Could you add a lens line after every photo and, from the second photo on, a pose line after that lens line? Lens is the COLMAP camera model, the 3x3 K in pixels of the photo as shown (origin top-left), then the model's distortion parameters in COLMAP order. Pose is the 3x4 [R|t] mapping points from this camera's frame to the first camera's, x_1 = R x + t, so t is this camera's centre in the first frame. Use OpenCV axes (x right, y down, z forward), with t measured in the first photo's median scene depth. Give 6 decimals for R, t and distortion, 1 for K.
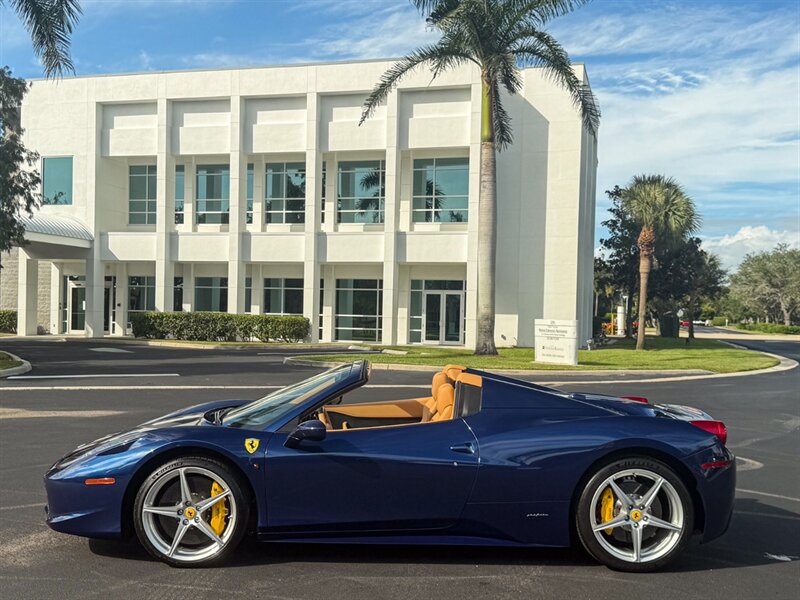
lens RADIAL K [[883.5, 0, 384.4], [0, 883.5, 315.1], [0, 0, 1]] dist [0.201029, -0.467128]
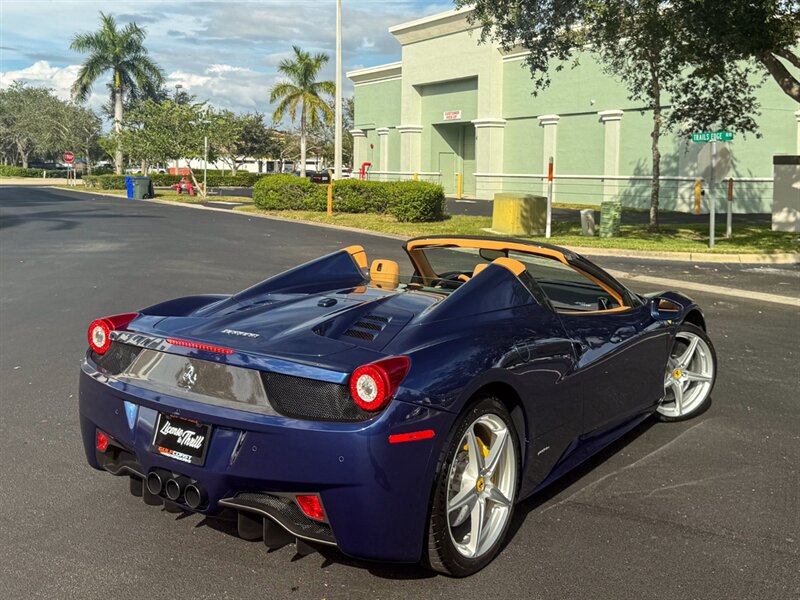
lens RADIAL K [[850.4, 0, 399.4], [0, 850.4, 202.1], [0, 0, 1]] dist [0.199724, -0.444005]
pose [[0.686298, -0.039622, 0.726240, 0.142980], [0.001829, 0.998606, 0.052753, -0.000240], [-0.727318, -0.034876, 0.685414, 0.238455]]
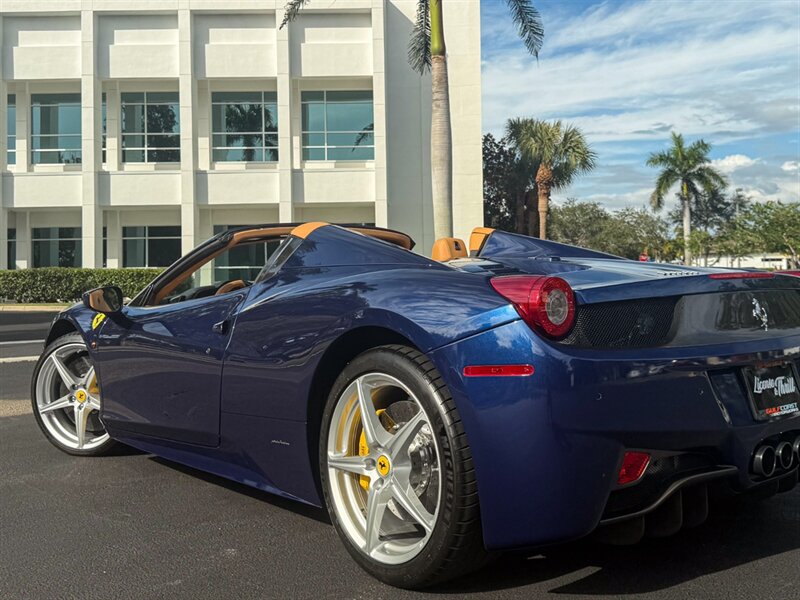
lens RADIAL K [[840.2, 0, 423.0], [0, 840.2, 242.8], [0, 0, 1]] dist [0.192209, -0.465297]
pose [[0.958107, -0.026258, 0.285204, -0.098866], [0.037470, 0.998722, -0.033926, 0.012889], [-0.283949, 0.043191, 0.957866, 0.145139]]
